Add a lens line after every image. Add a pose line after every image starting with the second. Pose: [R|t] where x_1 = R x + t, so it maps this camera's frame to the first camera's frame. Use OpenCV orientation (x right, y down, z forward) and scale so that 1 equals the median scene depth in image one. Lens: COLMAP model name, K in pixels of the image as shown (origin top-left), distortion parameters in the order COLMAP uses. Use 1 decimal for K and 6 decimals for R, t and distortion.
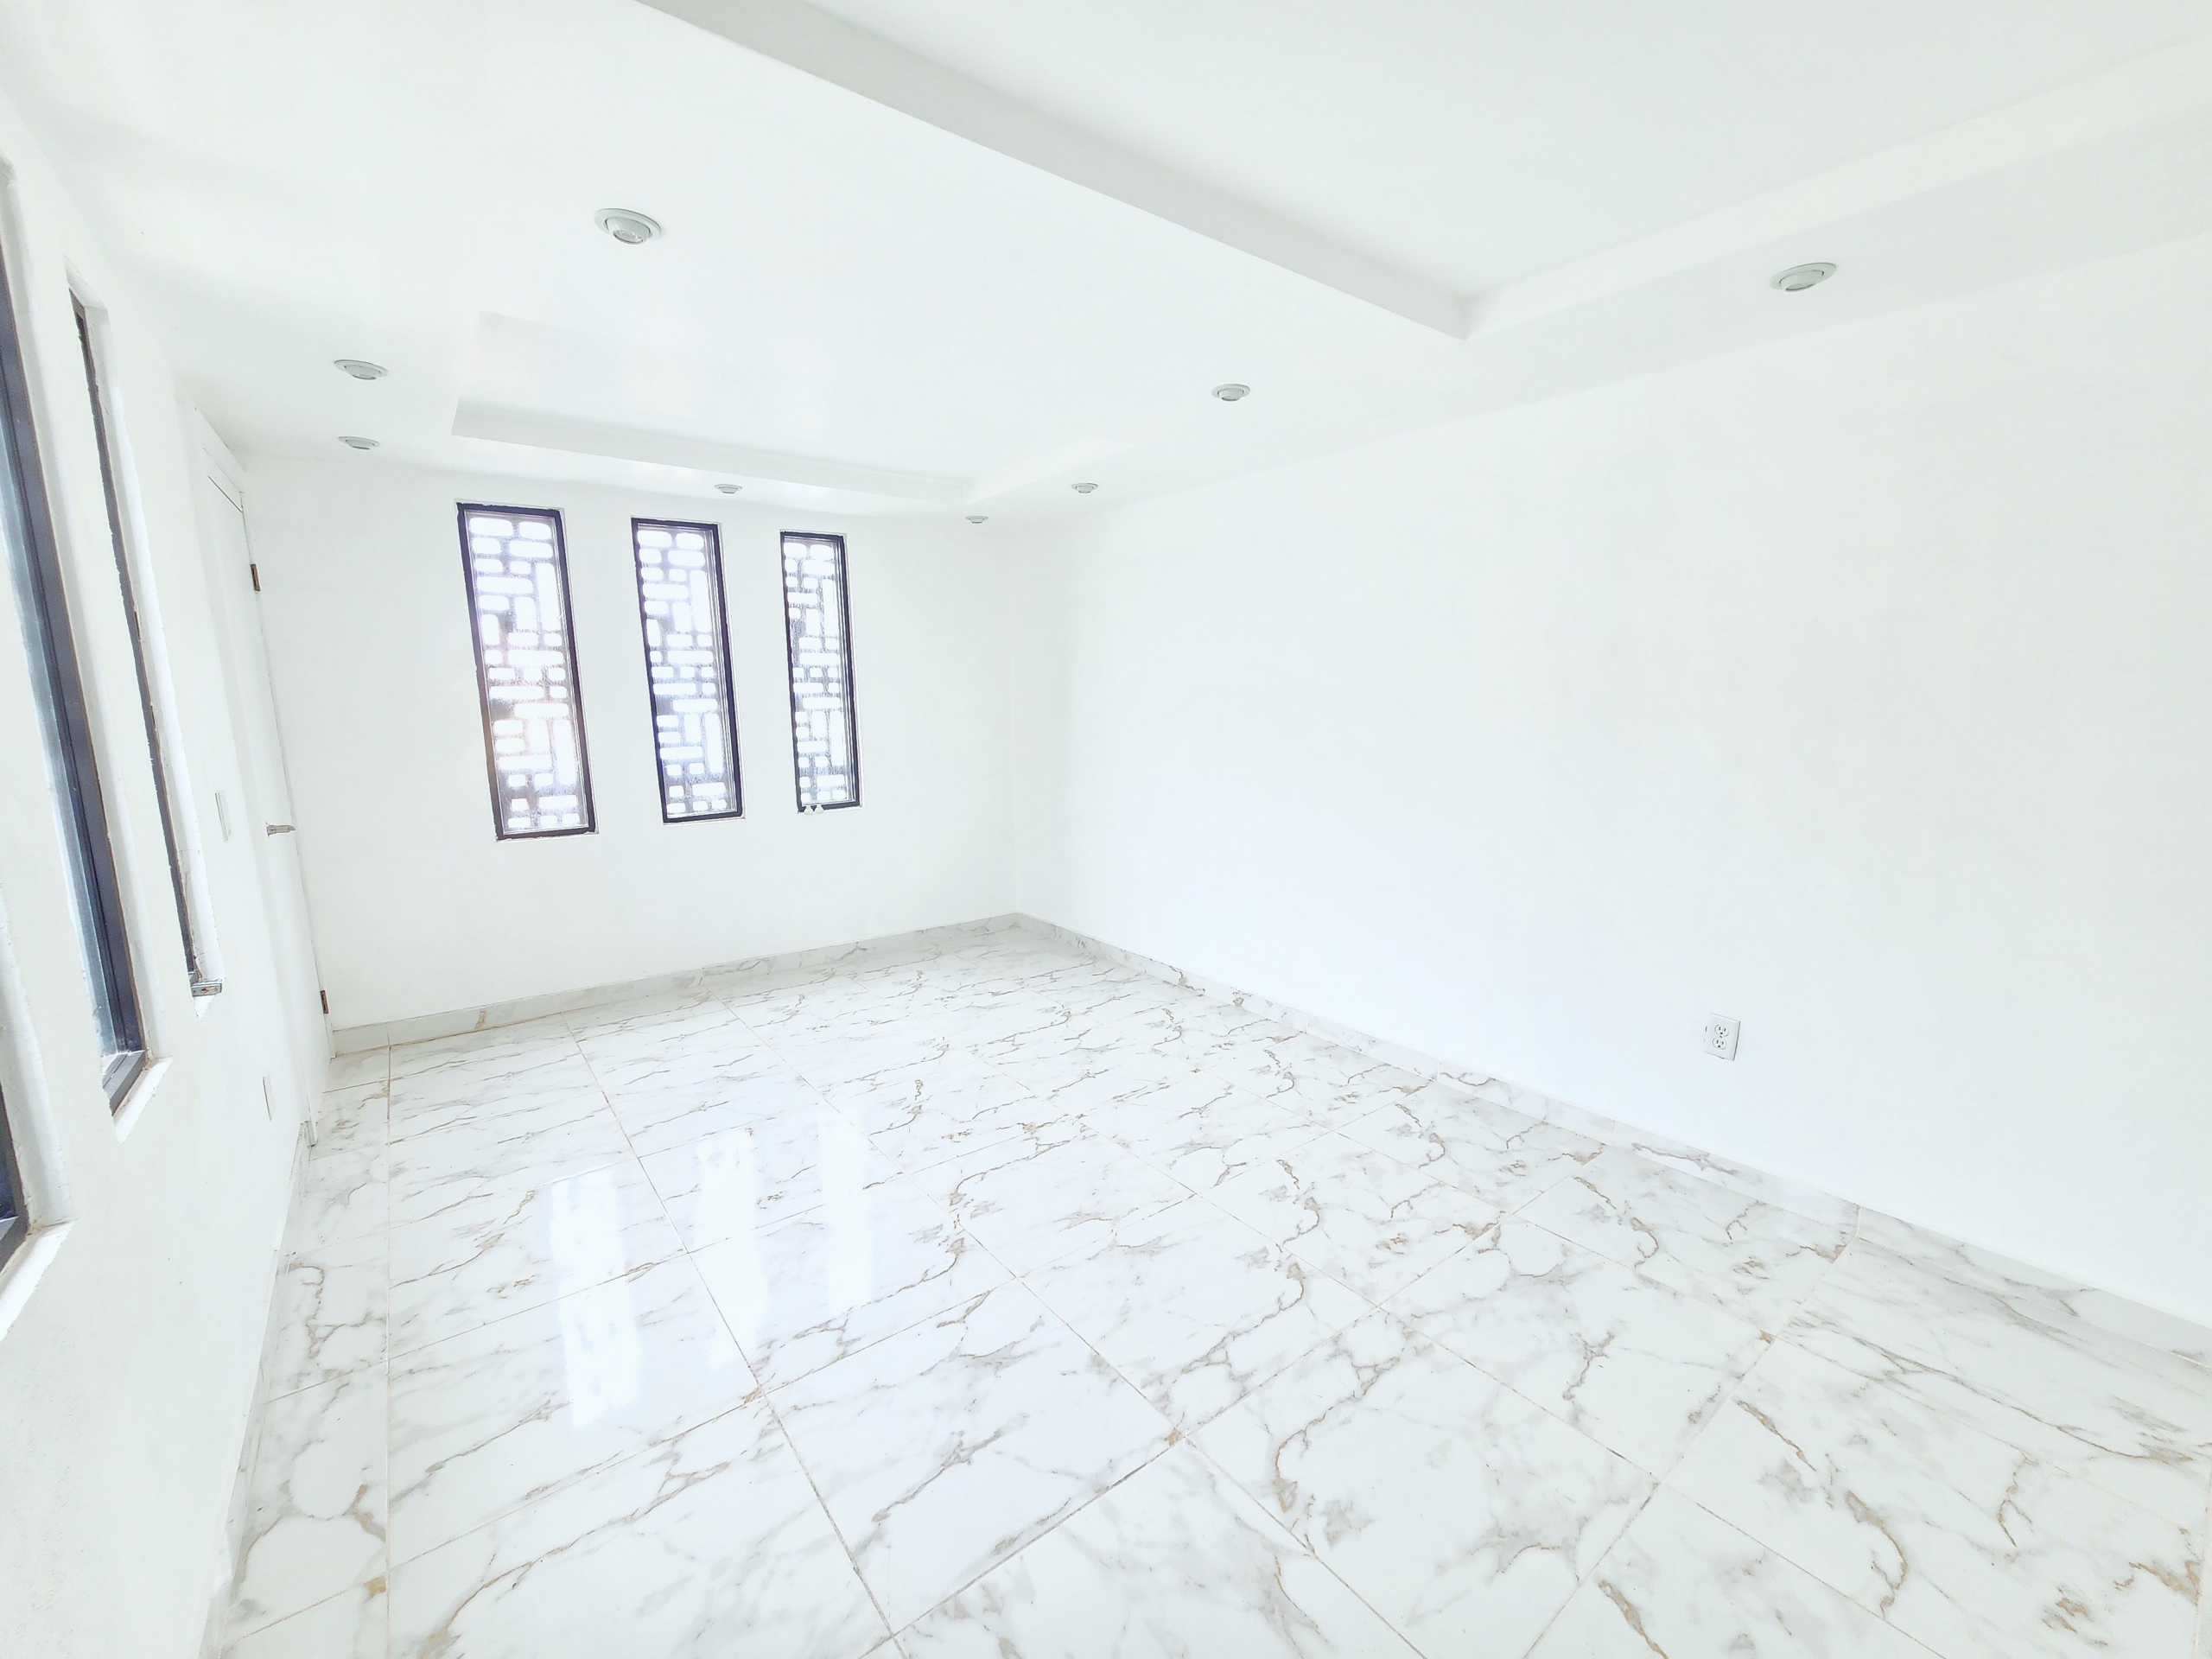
lens RADIAL K [[908.5, 0, 1106.2], [0, 908.5, 836.6], [0, 0, 1]] dist [0.001391, 0.000455]
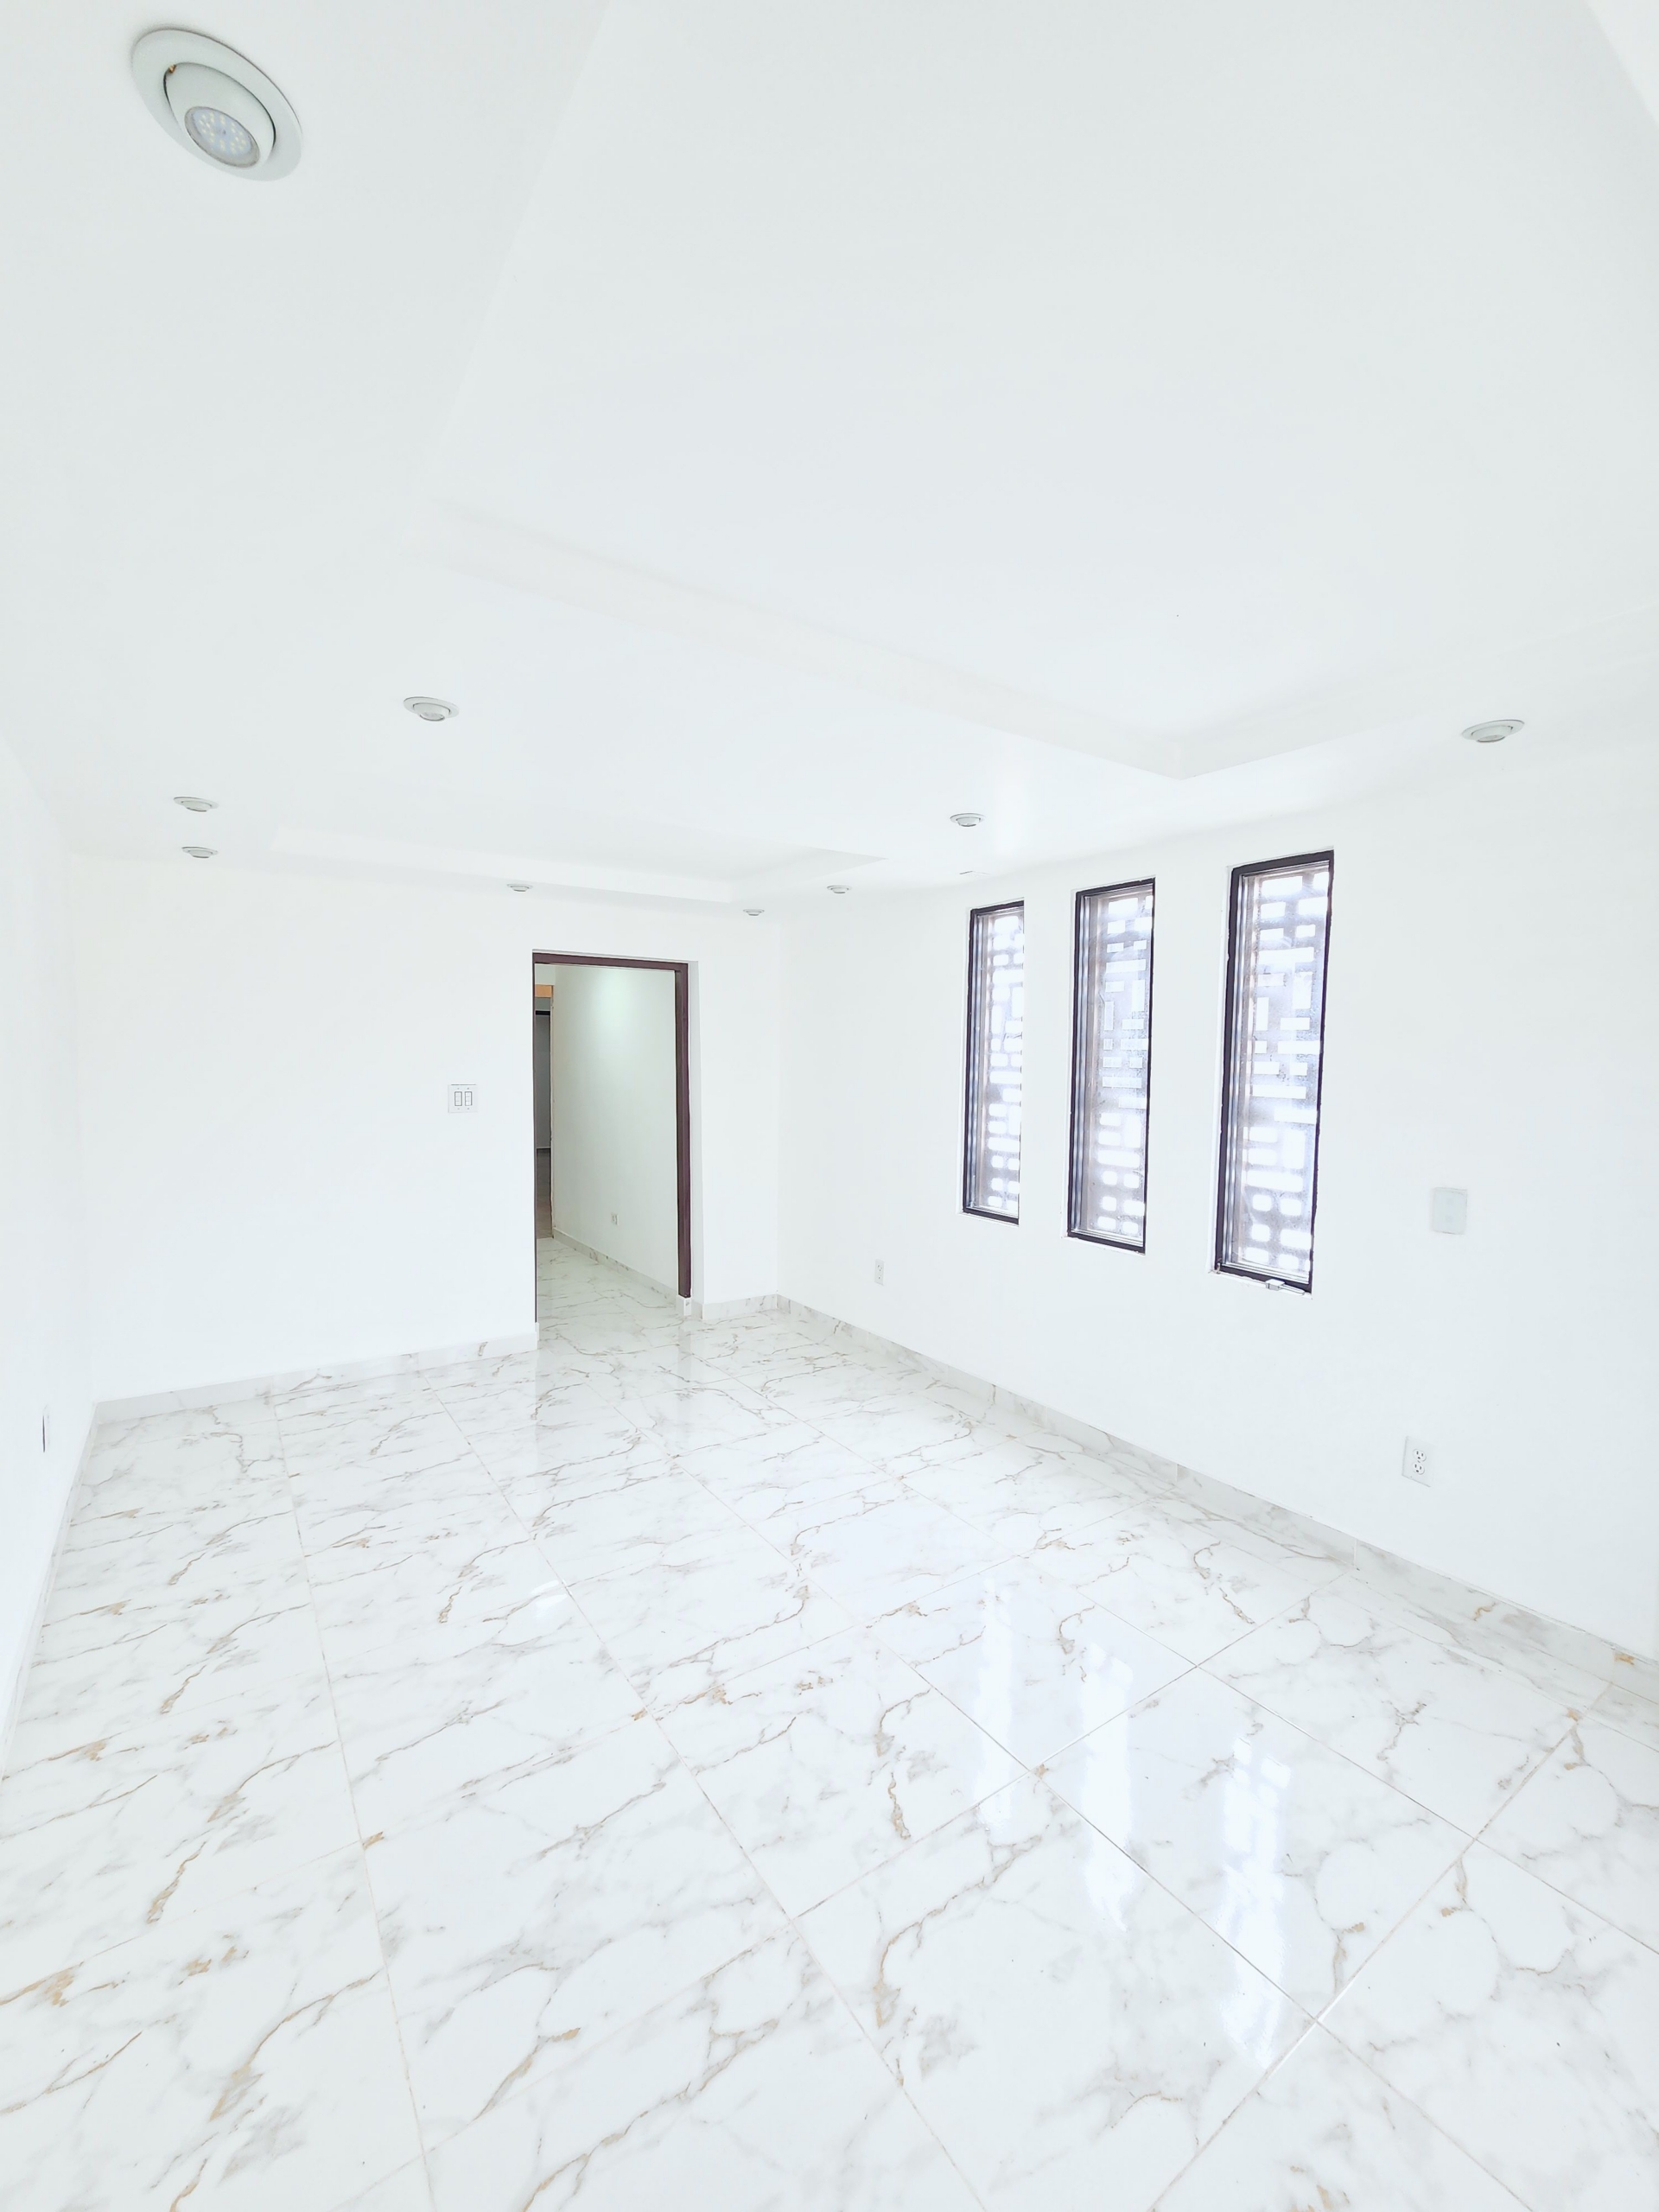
lens RADIAL K [[908.5, 0, 821.4], [0, 908.5, 1106.4], [0, 0, 1]] dist [0.001391, 0.000455]
pose [[-0.997980, -0.009002, 0.062884, -0.284568], [0.004825, 0.976308, 0.216332, -0.403019], [-0.063342, 0.216198, -0.974293, 2.169425]]
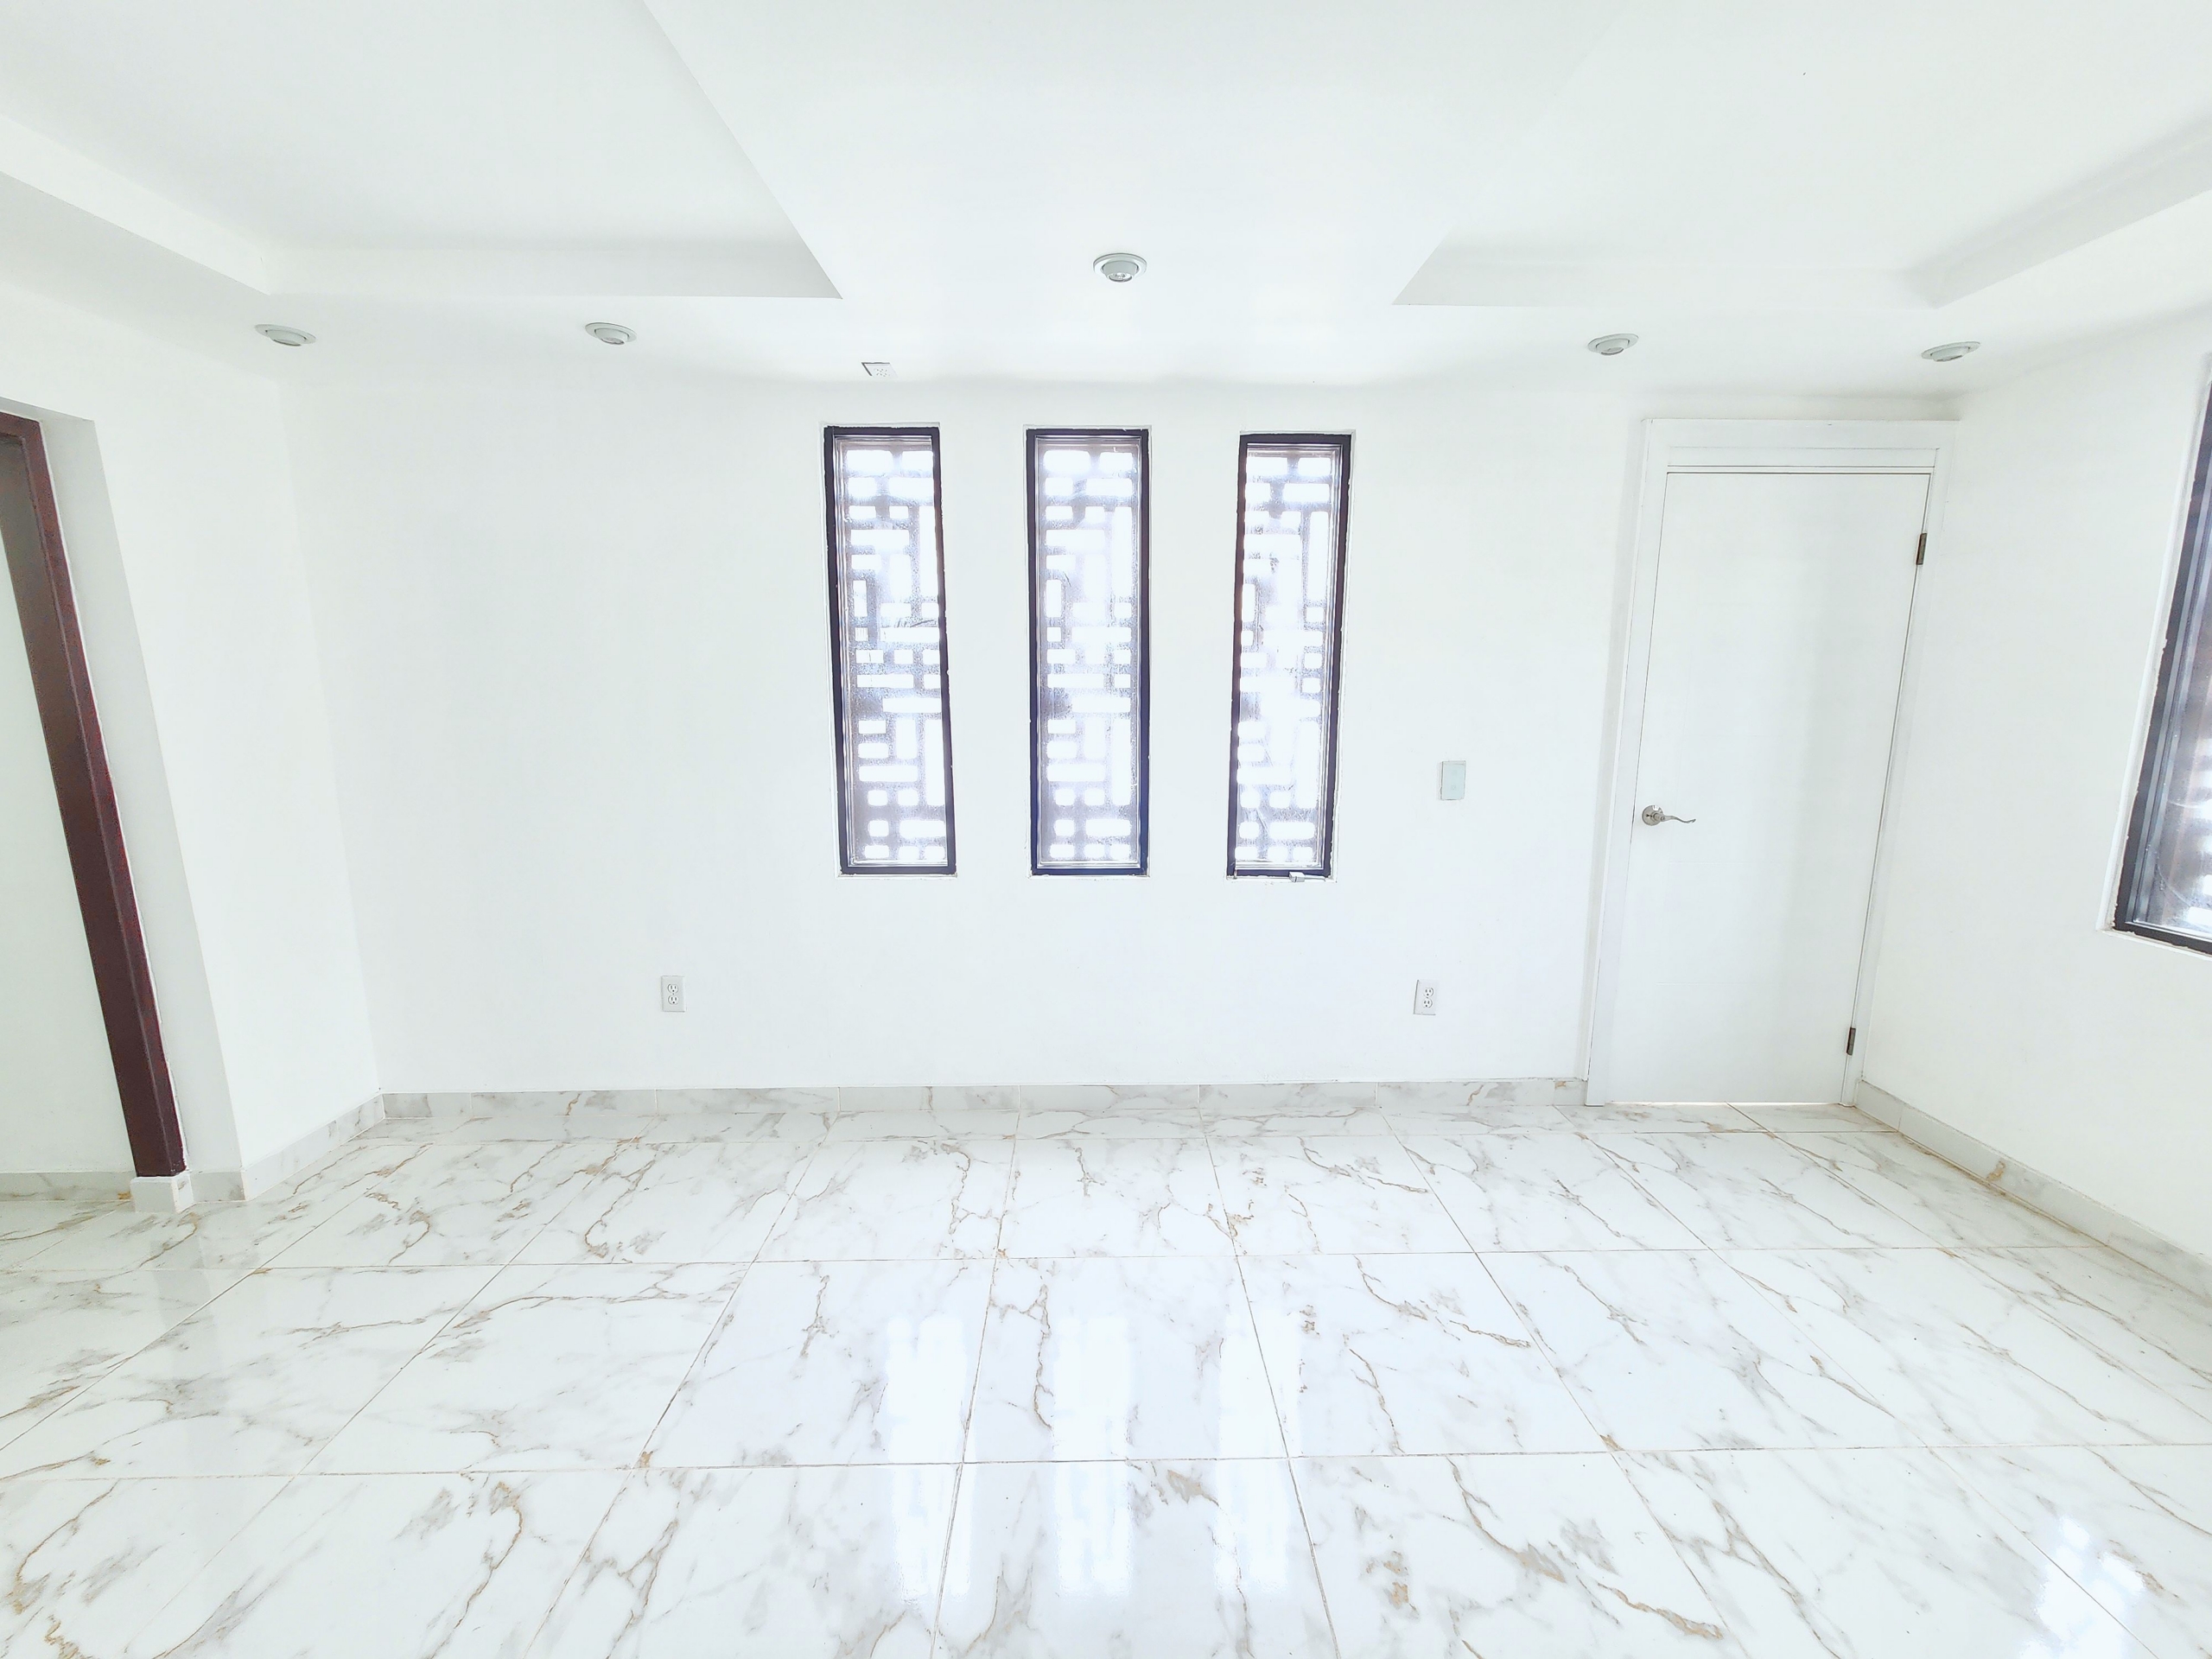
lens RADIAL K [[908.5, 0, 1106.2], [0, 908.5, 836.6], [0, 0, 1]] dist [0.001391, 0.000455]
pose [[-0.599500, 0.138137, -0.788364, 0.357683], [-0.124477, 0.956917, 0.262328, -0.230219], [0.790636, 0.255399, -0.556477, 1.392048]]
